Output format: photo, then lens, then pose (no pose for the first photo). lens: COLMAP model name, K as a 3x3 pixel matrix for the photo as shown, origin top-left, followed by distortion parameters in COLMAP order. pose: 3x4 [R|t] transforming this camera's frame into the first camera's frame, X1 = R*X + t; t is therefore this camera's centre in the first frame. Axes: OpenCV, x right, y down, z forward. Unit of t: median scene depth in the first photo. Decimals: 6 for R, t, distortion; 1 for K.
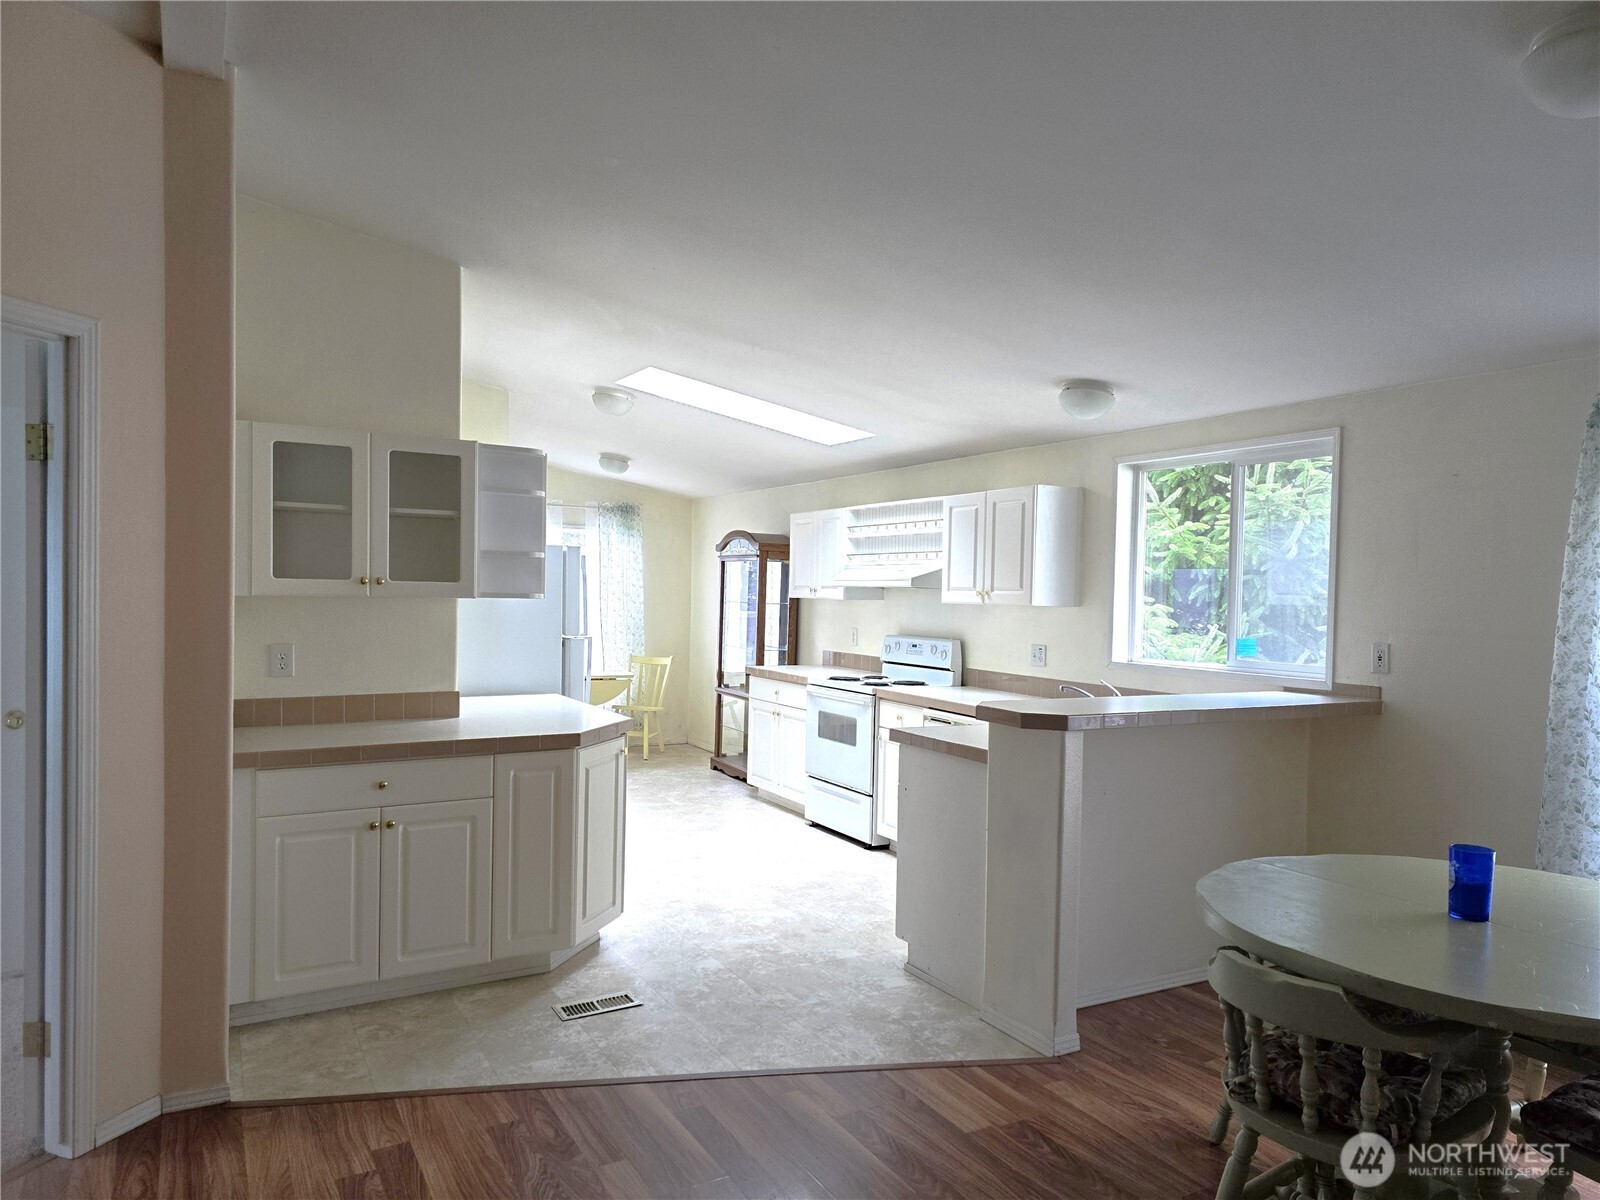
lens RADIAL K [[1067.2, 0, 800.7], [0, 1067.2, 550.1], [0, 0, 1]] dist [0.039765, -0.034444]
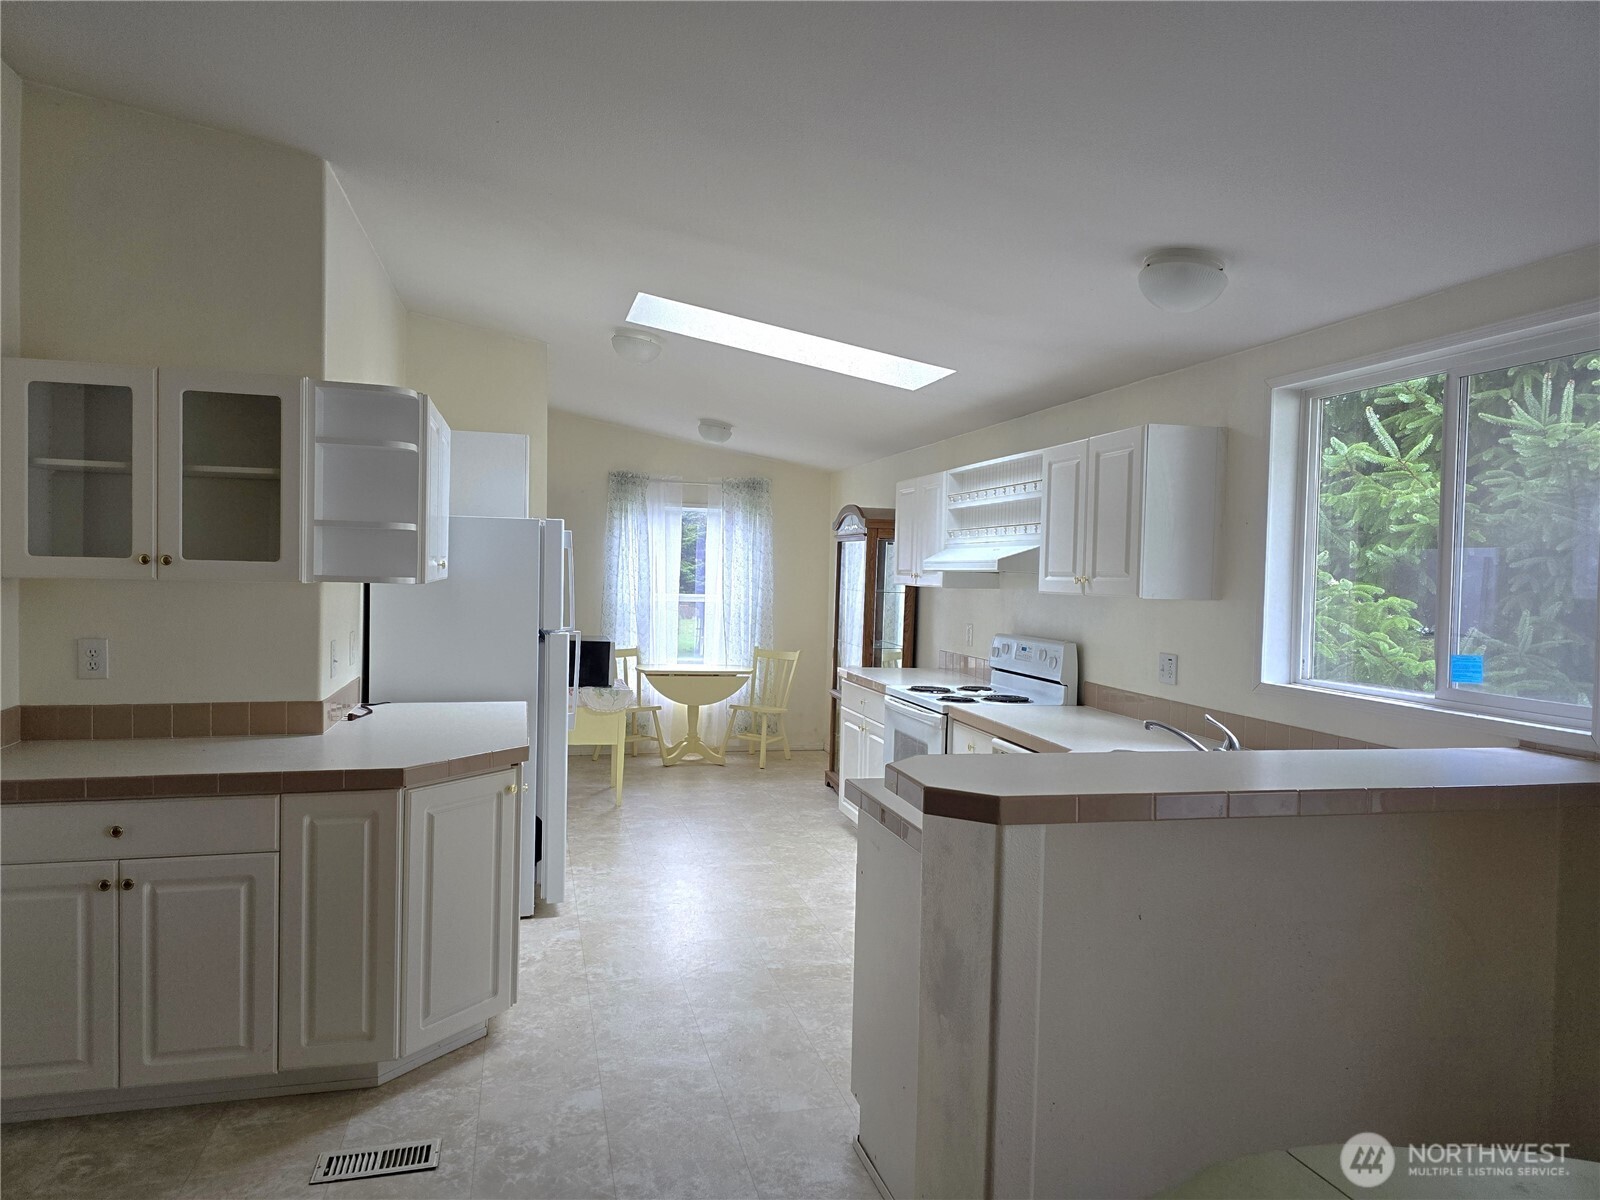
lens RADIAL K [[1067.2, 0, 800.7], [0, 1067.2, 550.1], [0, 0, 1]] dist [0.039765, -0.034444]
pose [[0.967050, -0.002352, -0.254577, 0.177831], [0.005407, 0.999922, 0.011298, 0.011344], [0.254530, -0.012302, 0.966987, 0.267025]]
